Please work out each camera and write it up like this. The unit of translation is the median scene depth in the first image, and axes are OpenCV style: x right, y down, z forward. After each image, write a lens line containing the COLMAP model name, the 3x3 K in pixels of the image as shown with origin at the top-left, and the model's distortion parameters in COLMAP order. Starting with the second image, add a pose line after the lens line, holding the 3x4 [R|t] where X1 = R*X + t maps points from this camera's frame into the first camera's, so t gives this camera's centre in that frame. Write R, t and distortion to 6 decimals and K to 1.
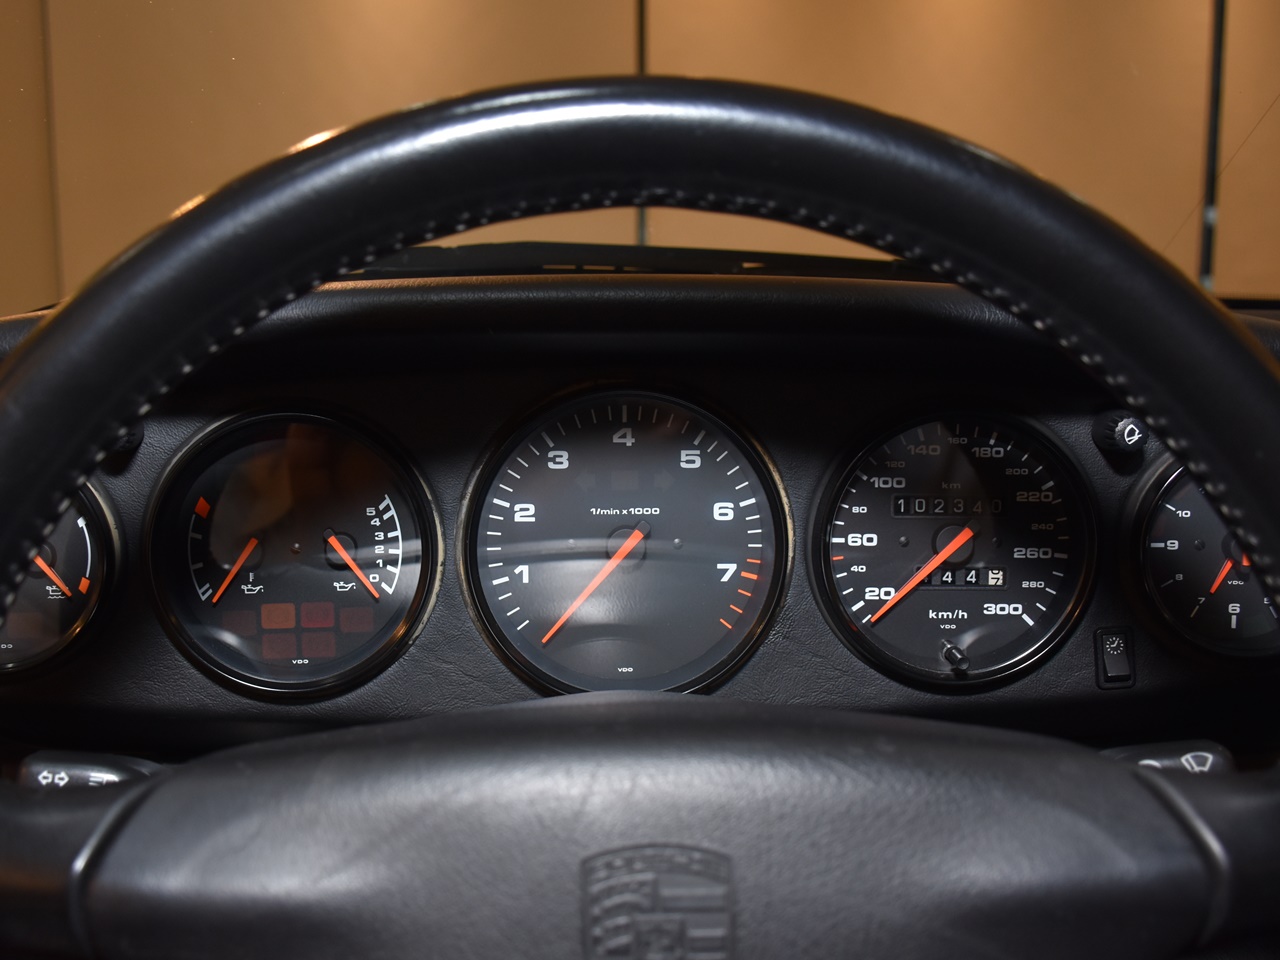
lens RADIAL K [[1172.5, 0, 658.5], [0, 1172.5, 477.7], [0, 0, 1]] dist [-0.121255, 0.033169]
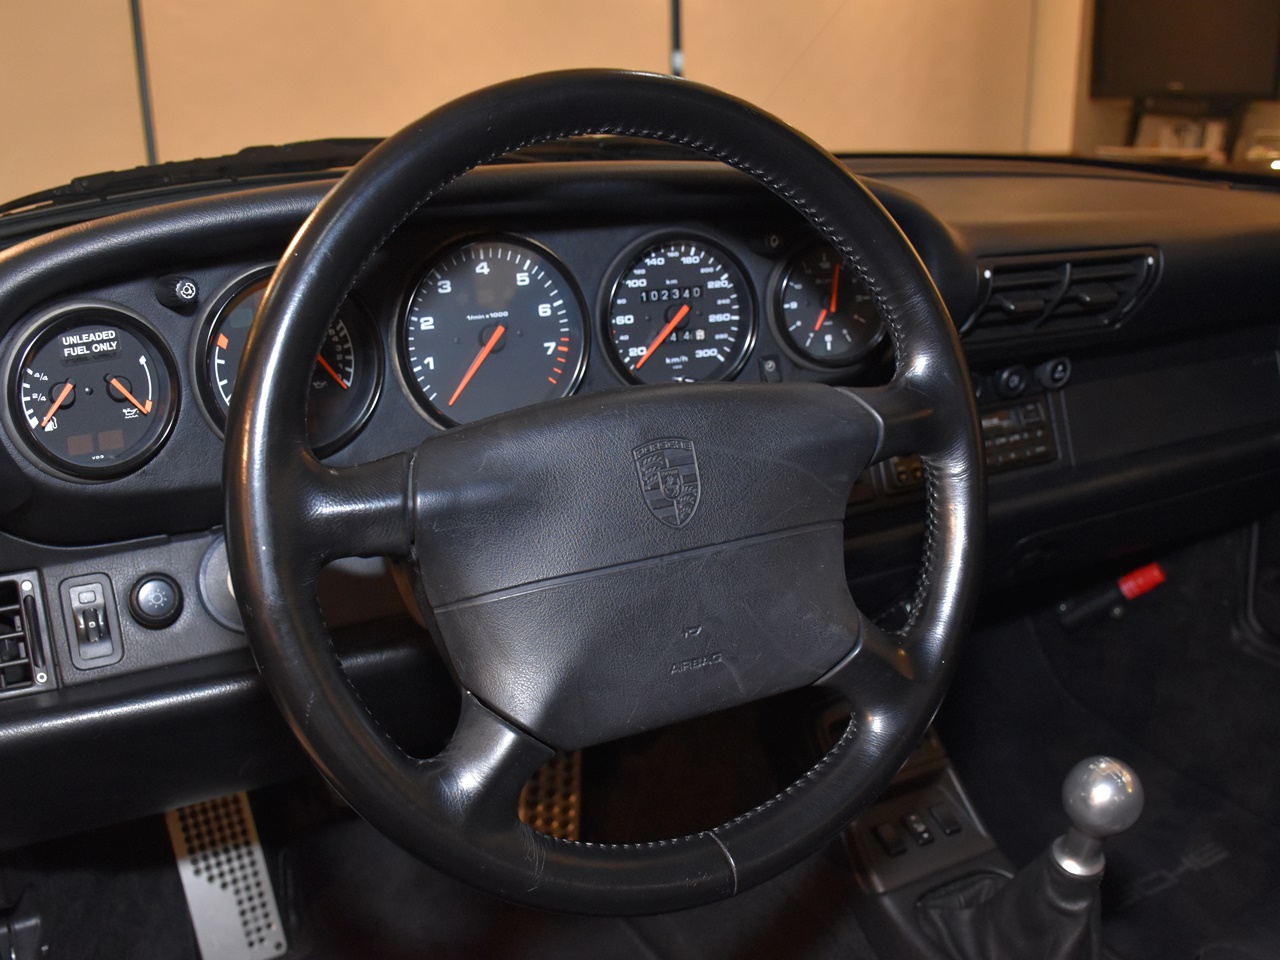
lens RADIAL K [[1236.8, 0, 641.9], [0, 1236.8, 496.4], [0, 0, 1]] dist [-0.114543, 0.007460]
pose [[0.898519, -0.155273, 0.410554, -0.557991], [0.100269, 0.983217, 0.152413, 0.035802], [-0.427329, -0.095780, 0.899008, -0.594786]]
